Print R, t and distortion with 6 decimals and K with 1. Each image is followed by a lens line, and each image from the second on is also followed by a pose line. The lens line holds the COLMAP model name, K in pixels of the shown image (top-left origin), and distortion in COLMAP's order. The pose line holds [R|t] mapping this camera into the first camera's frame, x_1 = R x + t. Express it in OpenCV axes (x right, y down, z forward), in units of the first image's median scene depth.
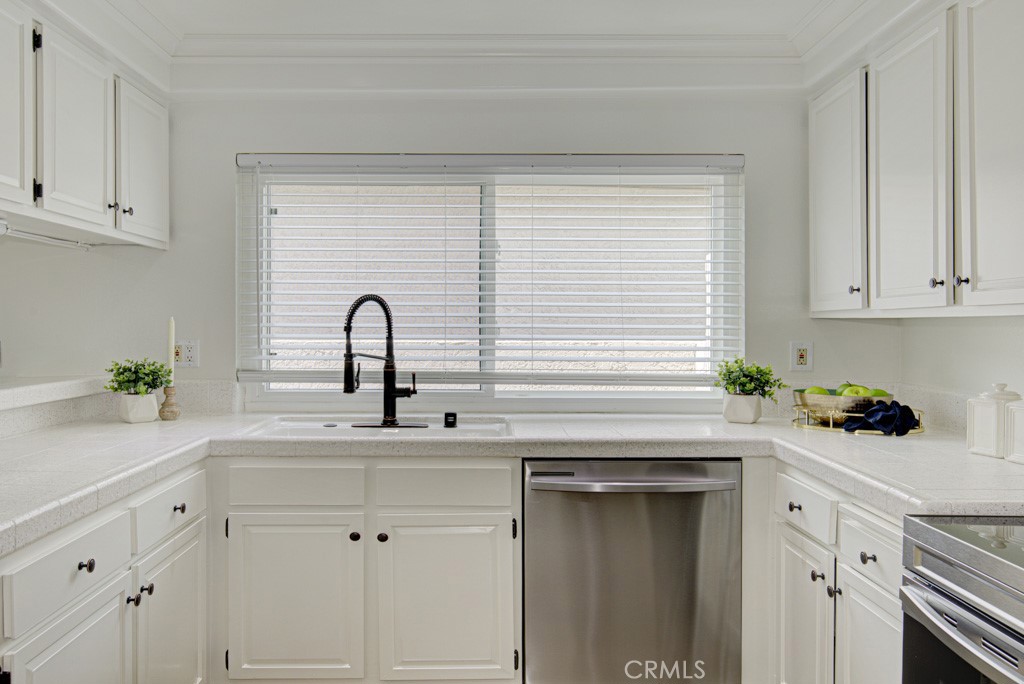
lens RADIAL K [[706.3, 0, 509.5], [0, 706.3, 320.8], [0, 0, 1]] dist [0.002539, -0.009202]
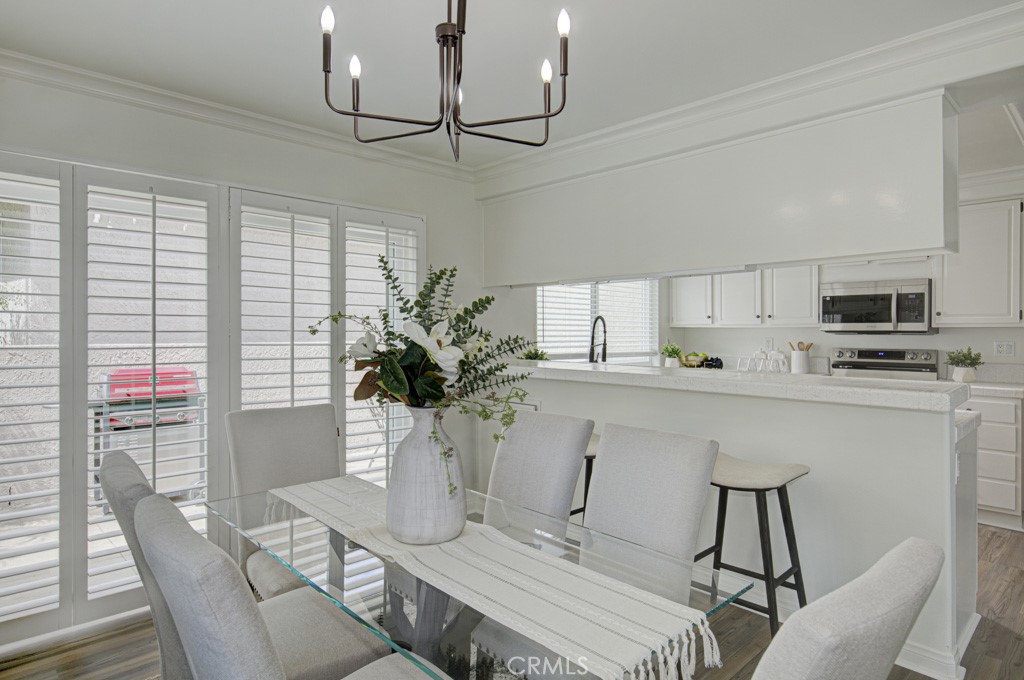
lens RADIAL K [[588.4, 0, 505.3], [0, 588.4, 337.7], [0, 0, 1]] dist [-0.005266, 0.002209]
pose [[0.680182, -0.010188, 0.732972, -1.735197], [-0.007120, 0.999764, 0.020504, -0.005880], [-0.733009, -0.019165, 0.679949, 0.020987]]
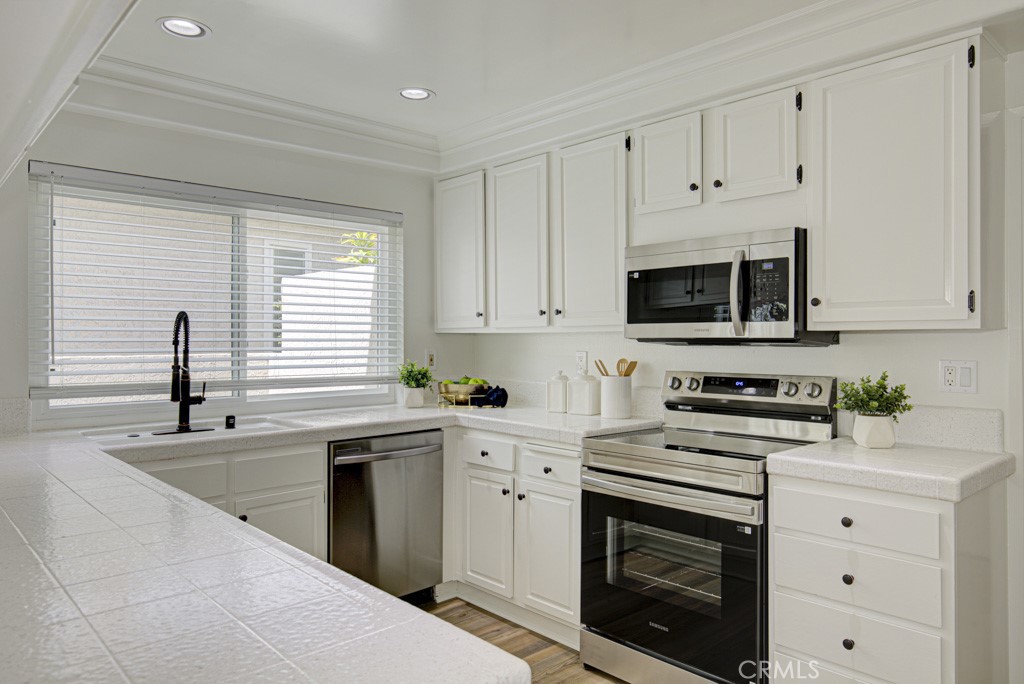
lens RADIAL K [[706.3, 0, 503.4], [0, 706.3, 338.2], [0, 0, 1]] dist [0.002539, -0.009202]
pose [[0.699786, -0.004067, 0.714341, -0.577694], [-0.002738, 0.999961, 0.008375, -0.006180], [-0.714347, -0.007816, 0.699748, -0.113982]]
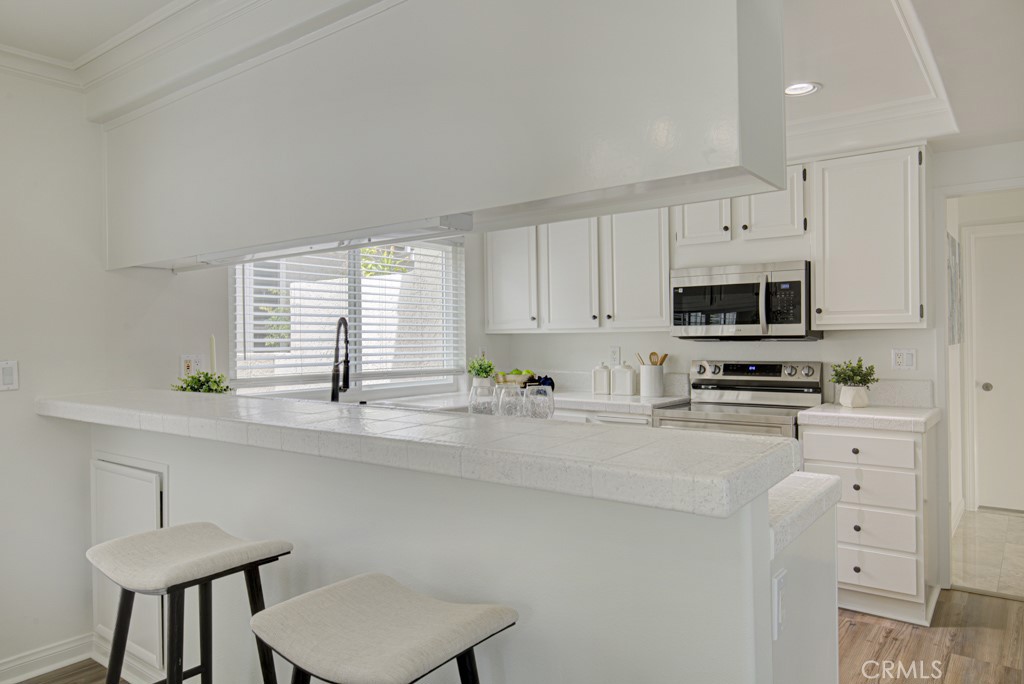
lens RADIAL K [[706.3, 0, 508.4], [0, 706.3, 340.7], [0, 0, 1]] dist [0.002539, -0.009202]
pose [[0.551513, -0.010615, 0.834099, -1.160504], [0.001986, 0.999933, 0.011412, -0.006051], [-0.834164, -0.004637, 0.551497, -0.007269]]
